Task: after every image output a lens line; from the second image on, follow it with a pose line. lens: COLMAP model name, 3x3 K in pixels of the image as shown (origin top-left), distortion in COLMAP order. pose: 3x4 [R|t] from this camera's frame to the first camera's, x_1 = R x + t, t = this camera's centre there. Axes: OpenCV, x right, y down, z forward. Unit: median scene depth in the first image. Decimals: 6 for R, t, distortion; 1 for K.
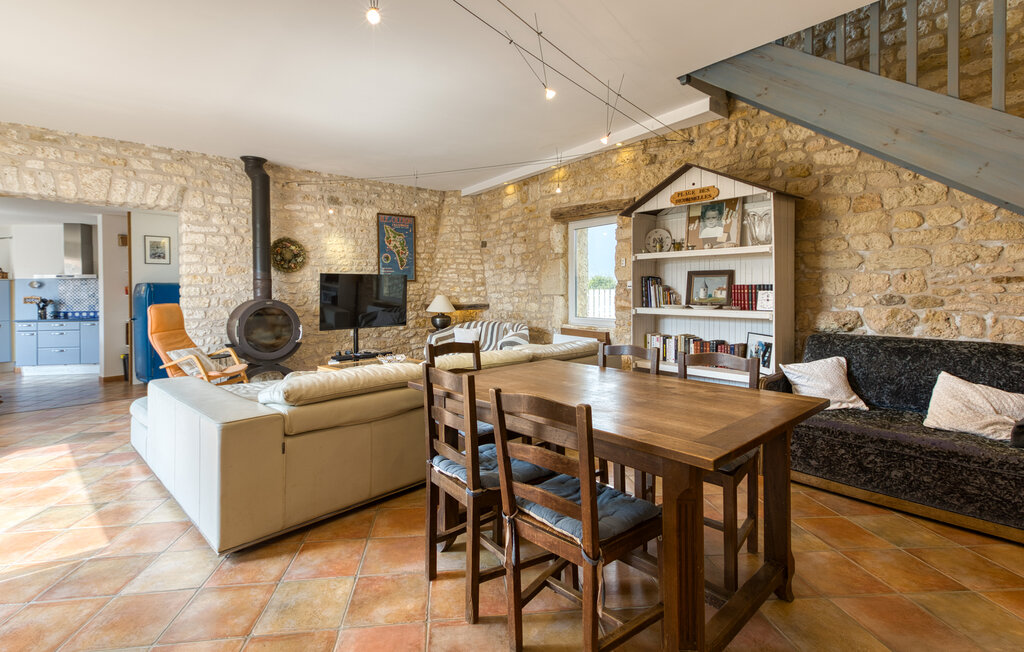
lens RADIAL K [[481.1, 0, 497.1], [0, 481.1, 291.8], [0, 0, 1]] dist [0.020275, 0.000290]
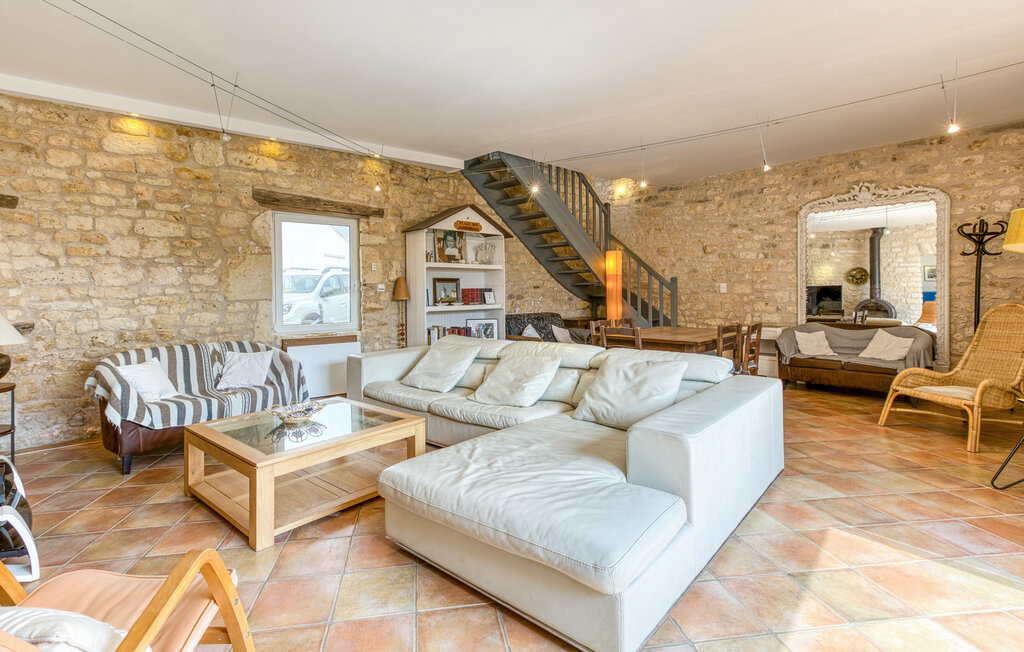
lens RADIAL K [[481.1, 0, 488.7], [0, 481.1, 293.5], [0, 0, 1]] dist [0.020275, 0.000290]
pose [[-0.052065, 0.003295, 0.998638, -0.972337], [0.016658, 0.999858, -0.002430, 0.006195], [-0.998505, 0.016509, -0.052113, 0.959031]]
